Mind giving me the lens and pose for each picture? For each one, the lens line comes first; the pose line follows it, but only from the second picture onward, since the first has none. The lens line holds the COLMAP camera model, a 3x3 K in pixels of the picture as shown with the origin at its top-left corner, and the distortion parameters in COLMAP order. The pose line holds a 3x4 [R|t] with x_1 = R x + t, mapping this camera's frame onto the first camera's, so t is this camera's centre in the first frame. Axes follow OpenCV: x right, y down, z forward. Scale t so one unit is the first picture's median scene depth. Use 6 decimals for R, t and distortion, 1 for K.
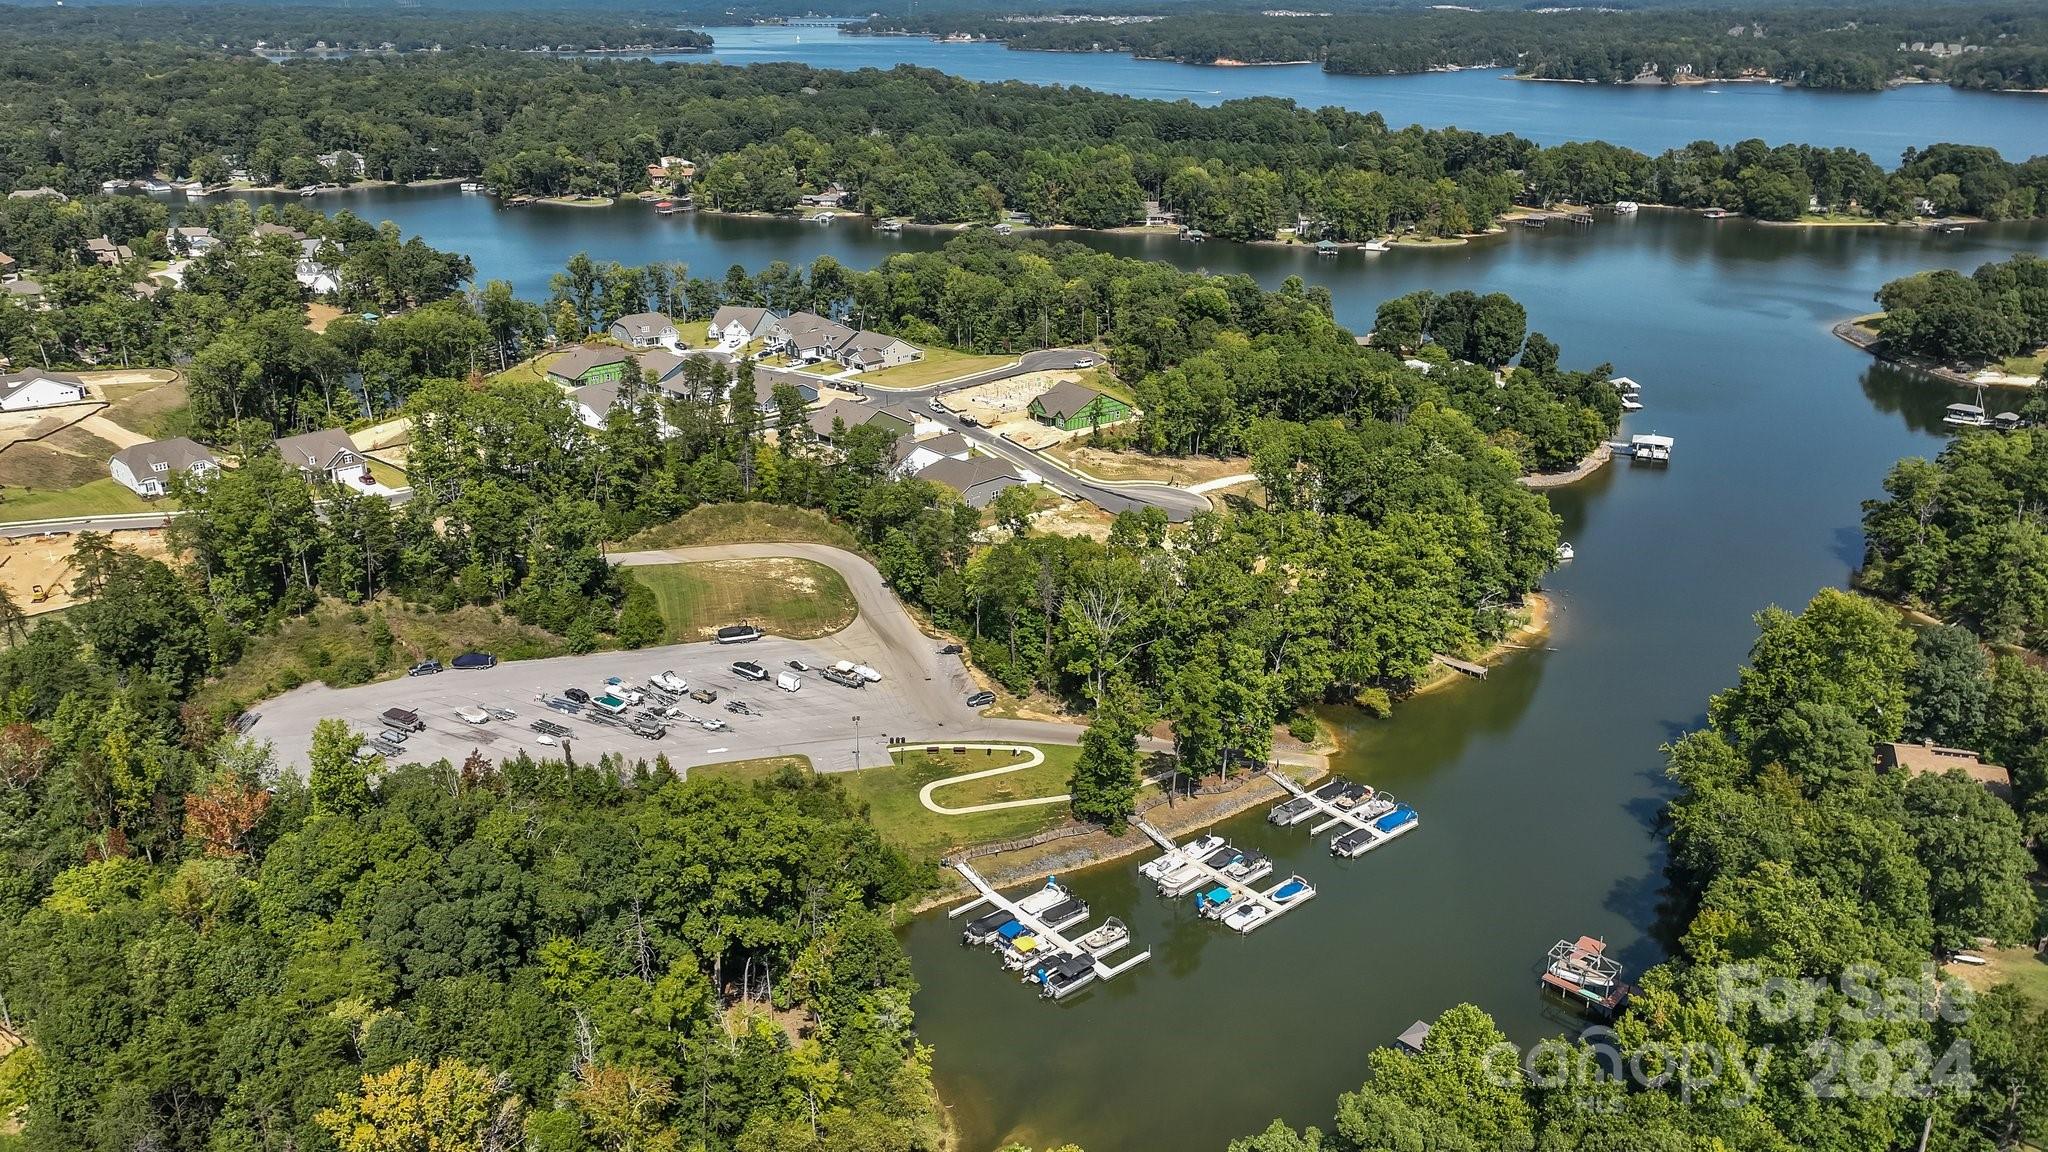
lens RADIAL K [[1459.3, 0, 1024.0], [0, 1459.3, 576.0], [0, 0, 1]] dist [-0.000760, 0.007970]
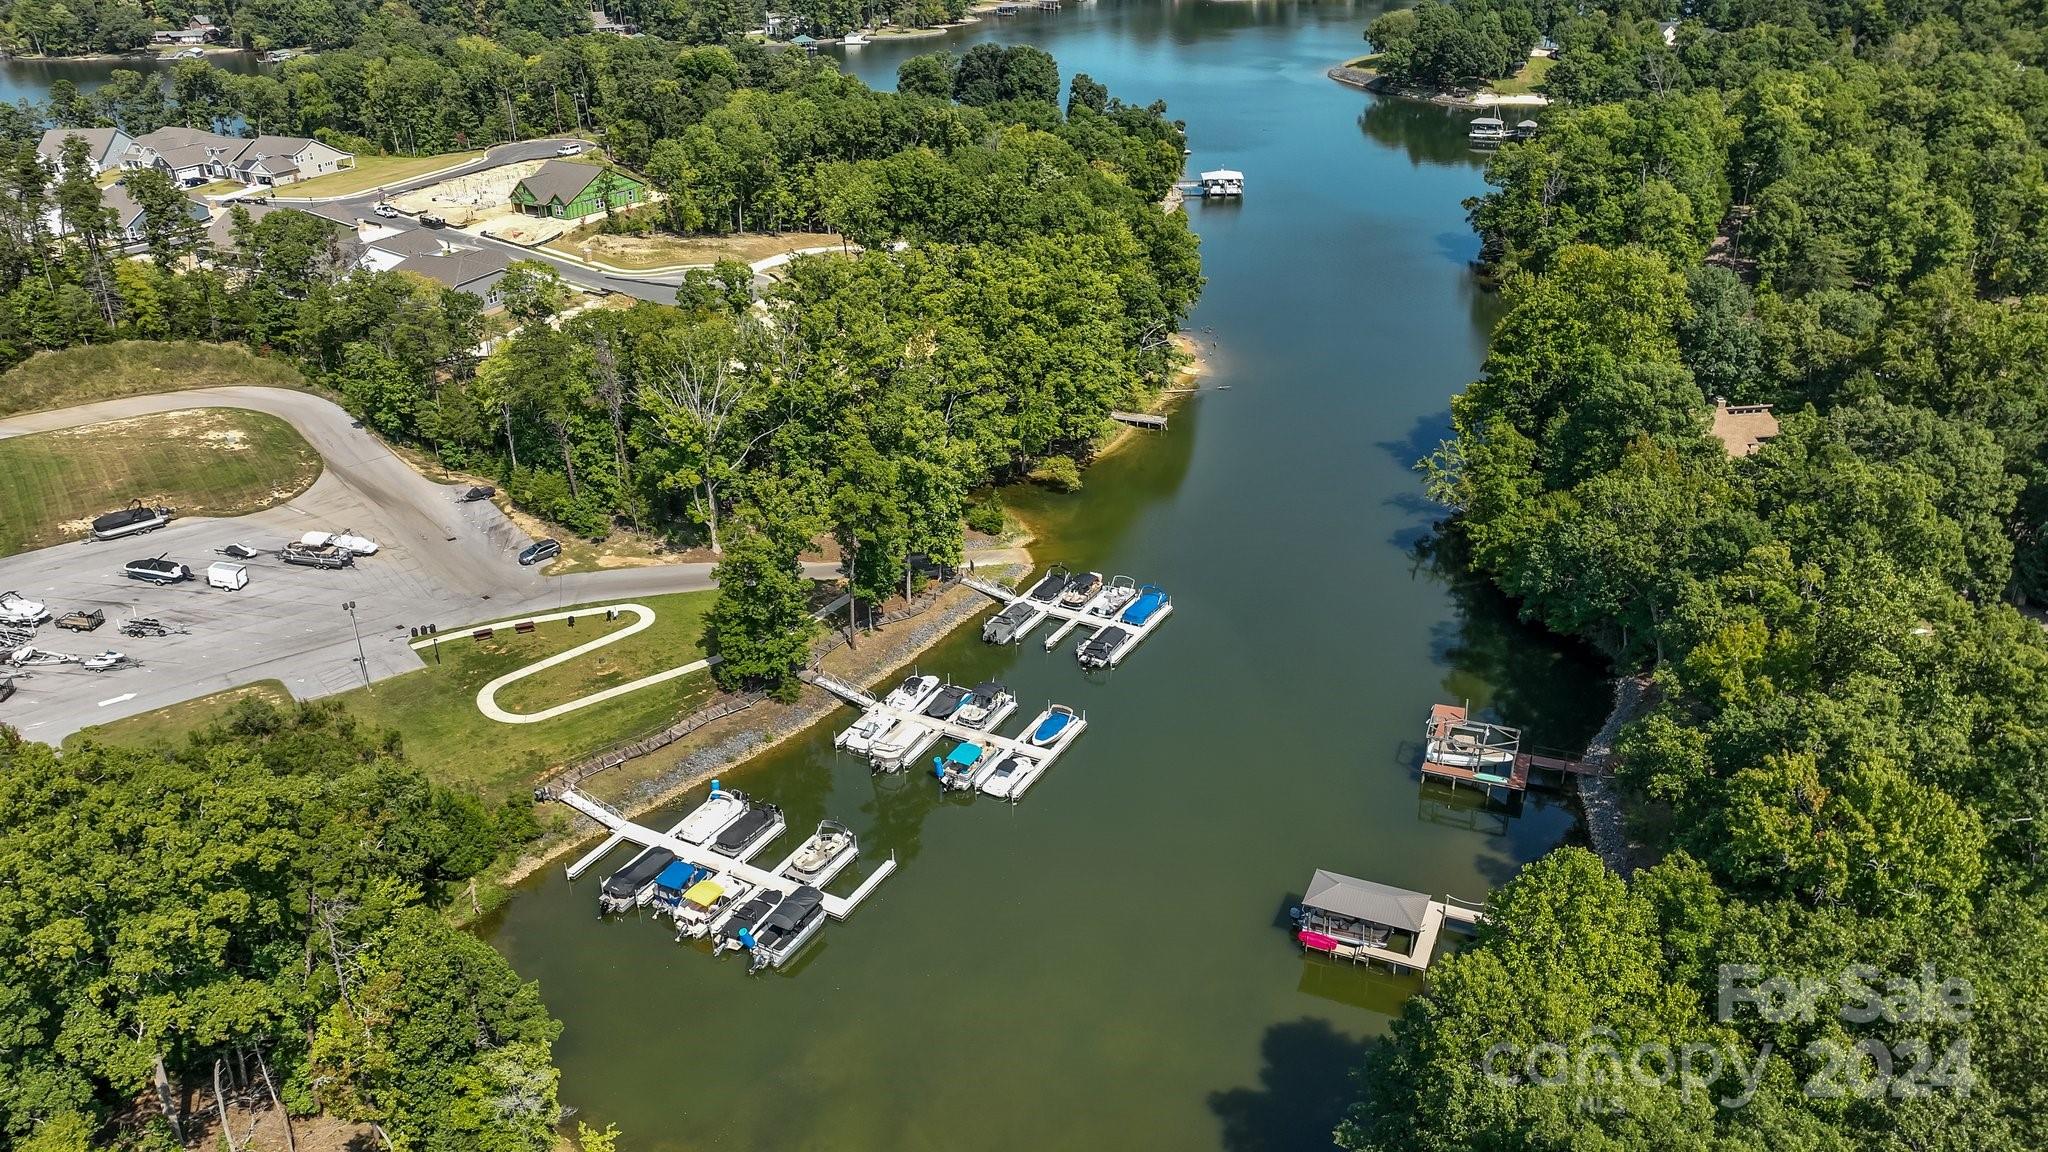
lens RADIAL K [[1459.3, 0, 1024.0], [0, 1459.3, 576.0], [0, 0, 1]] dist [-0.000760, 0.007970]
pose [[0.934025, -0.174483, 0.311693, -0.032885], [0.142441, 0.982137, 0.122949, 0.043670], [-0.327578, -0.070439, 0.942195, 0.275950]]
